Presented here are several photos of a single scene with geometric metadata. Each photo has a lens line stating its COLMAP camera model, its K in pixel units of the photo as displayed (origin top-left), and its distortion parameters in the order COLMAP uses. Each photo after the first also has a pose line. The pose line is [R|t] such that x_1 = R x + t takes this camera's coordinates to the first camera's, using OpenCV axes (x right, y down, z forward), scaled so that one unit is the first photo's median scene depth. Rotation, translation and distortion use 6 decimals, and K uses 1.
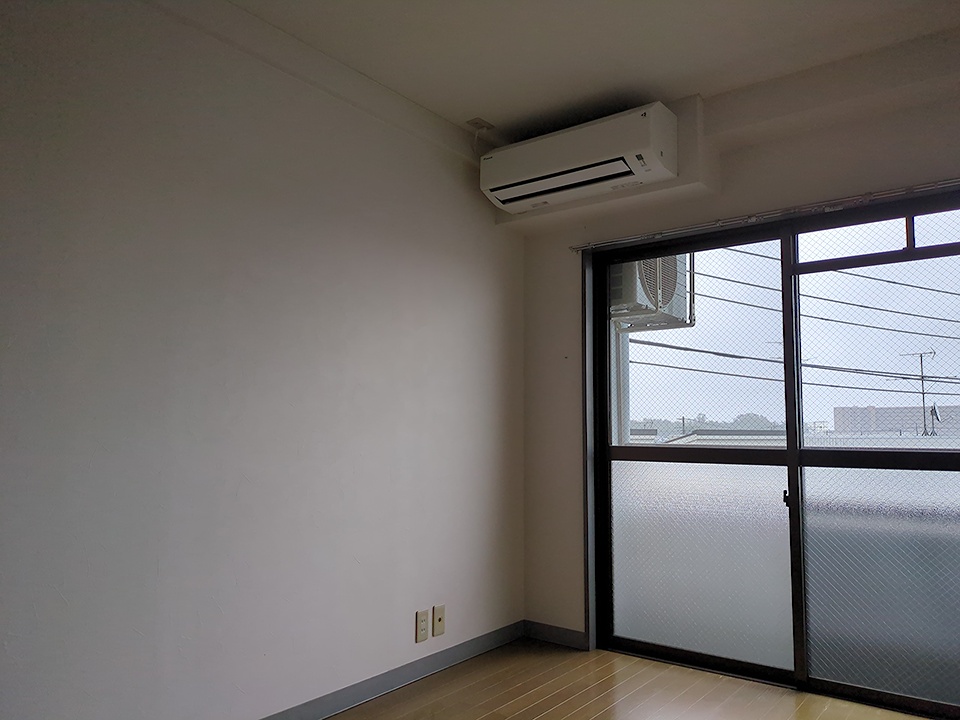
lens RADIAL K [[719.4, 0, 476.4], [0, 719.4, 383.8], [0, 0, 1]] dist [0.039414, -0.010376]
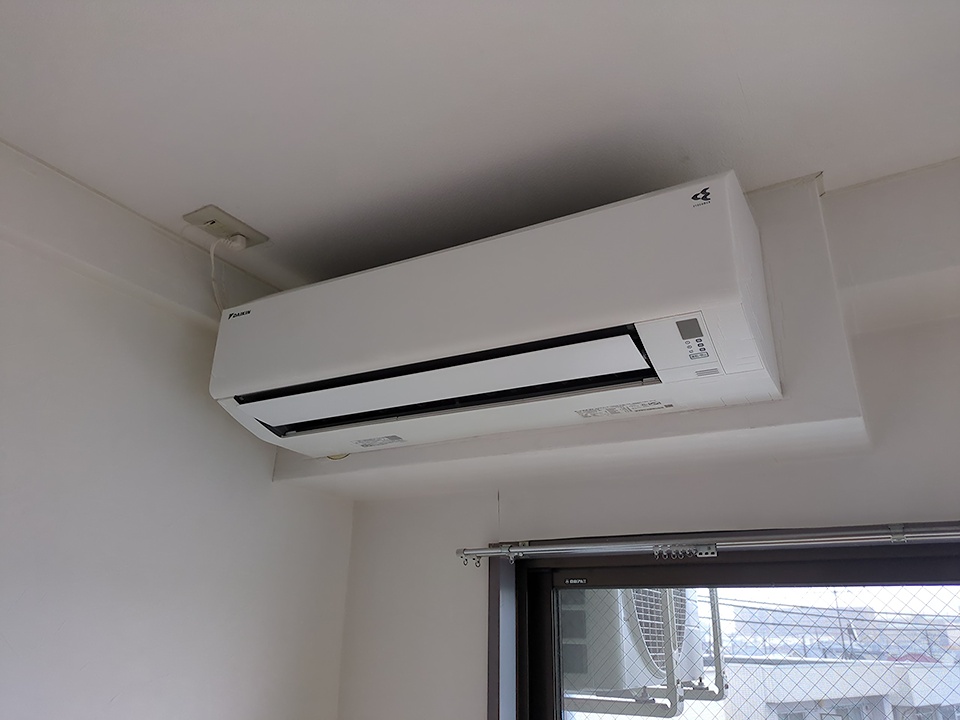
lens RADIAL K [[719.4, 0, 478.1], [0, 719.4, 357.3], [0, 0, 1]] dist [0.039414, -0.010376]
pose [[0.989957, 0.055227, 0.130135, 0.094870], [-0.015777, 0.957946, -0.286516, -0.201517], [-0.140486, 0.281585, 0.949196, 0.686395]]
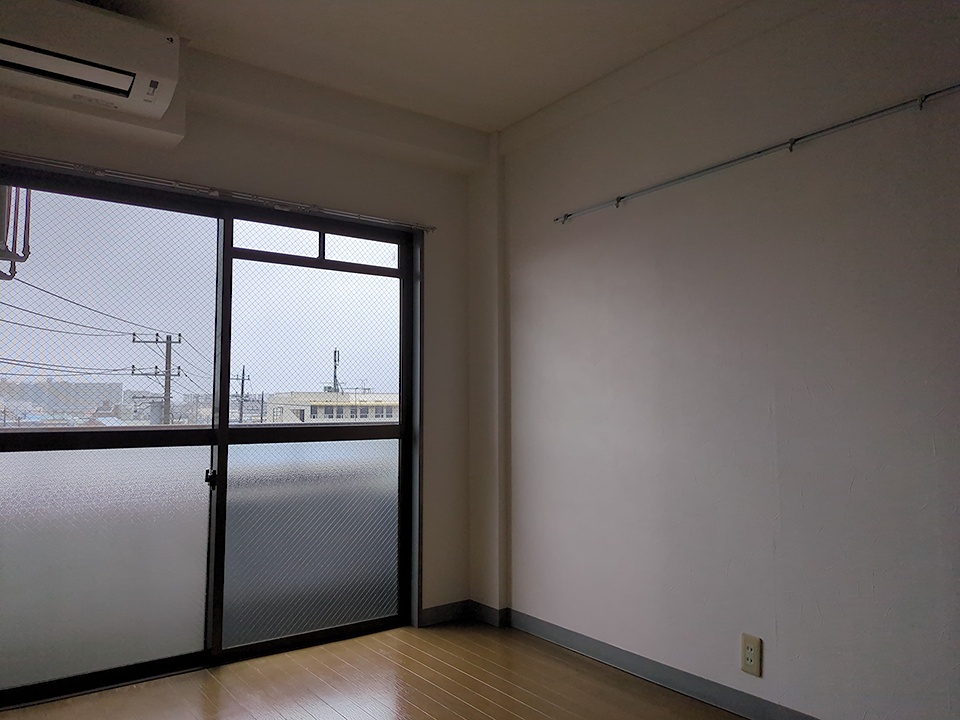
lens RADIAL K [[729.1, 0, 482.3], [0, 729.1, 360.1], [0, 0, 1]] dist [0.046580, -0.020379]
pose [[0.286160, 0.066922, 0.955842, -0.435236], [-0.059973, 0.996853, -0.051839, 0.026549], [-0.956303, -0.042490, 0.289273, 0.348740]]
